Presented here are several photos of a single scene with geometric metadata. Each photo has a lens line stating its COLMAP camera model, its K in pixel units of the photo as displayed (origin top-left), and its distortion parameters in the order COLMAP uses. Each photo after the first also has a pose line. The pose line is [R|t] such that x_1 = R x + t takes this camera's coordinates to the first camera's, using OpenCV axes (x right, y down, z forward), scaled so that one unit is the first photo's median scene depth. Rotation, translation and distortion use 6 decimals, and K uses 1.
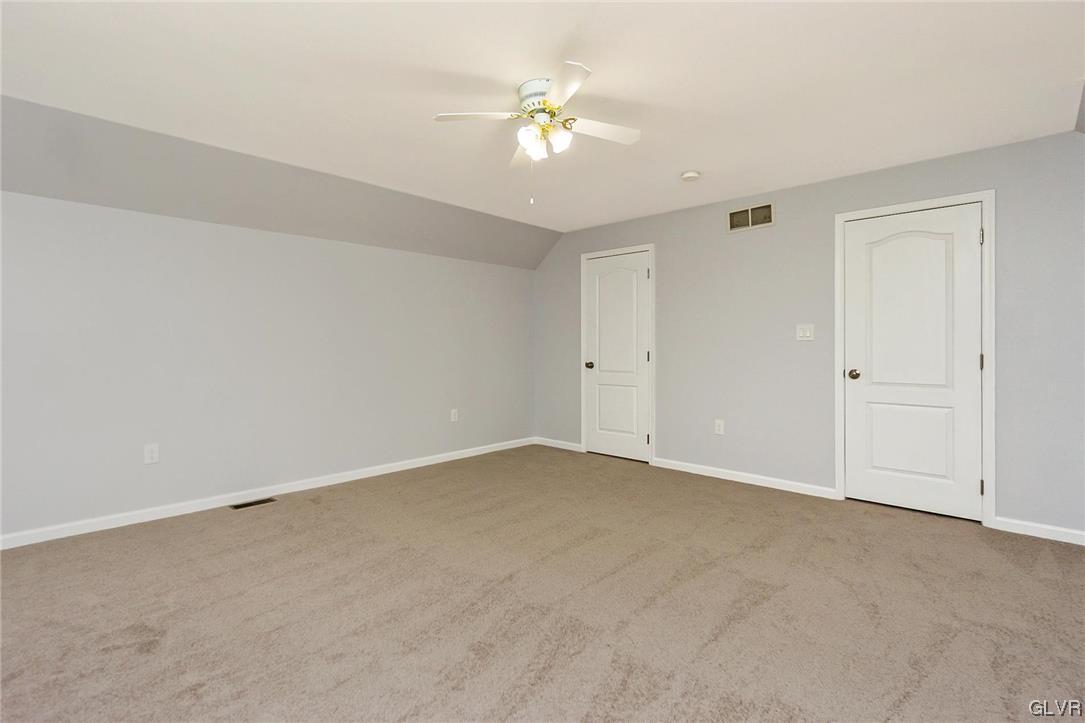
lens RADIAL K [[528.8, 0, 532.6], [0, 528.8, 354.3], [0, 0, 1]] dist [0.000181, 0.000302]
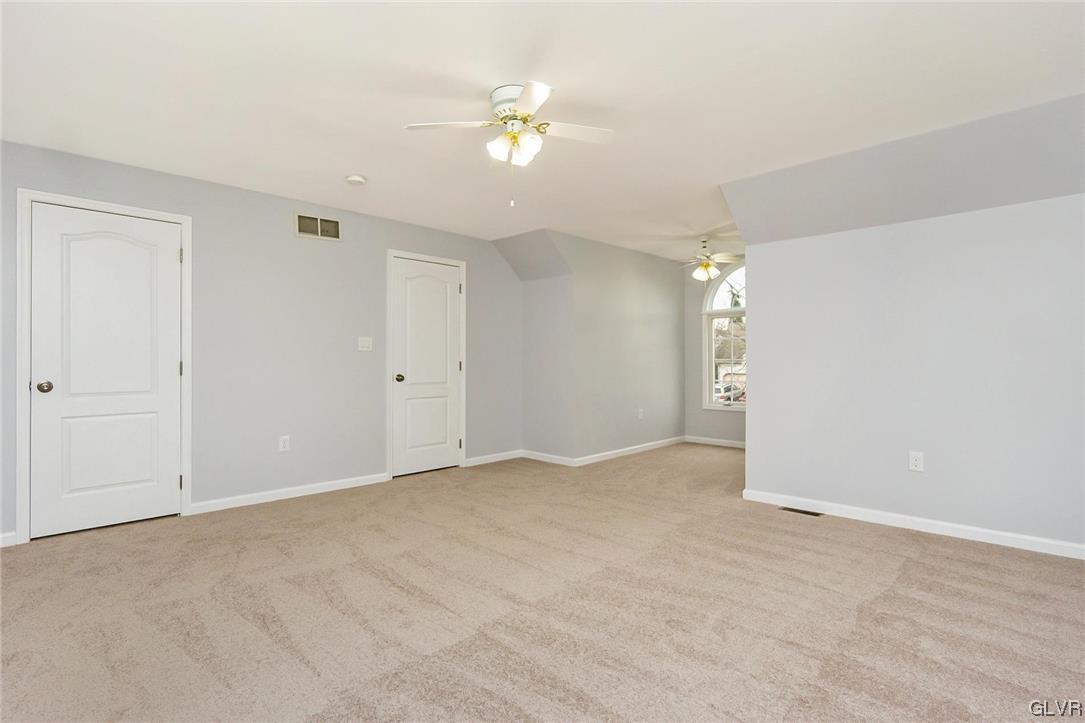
lens RADIAL K [[528.8, 0, 532.6], [0, 528.8, 354.3], [0, 0, 1]] dist [0.000181, 0.000302]
pose [[0.021680, 0.004928, 0.999753, -0.599613], [0.006933, 0.999963, -0.005079, -0.009549], [-0.999741, 0.007041, 0.021645, 0.591592]]
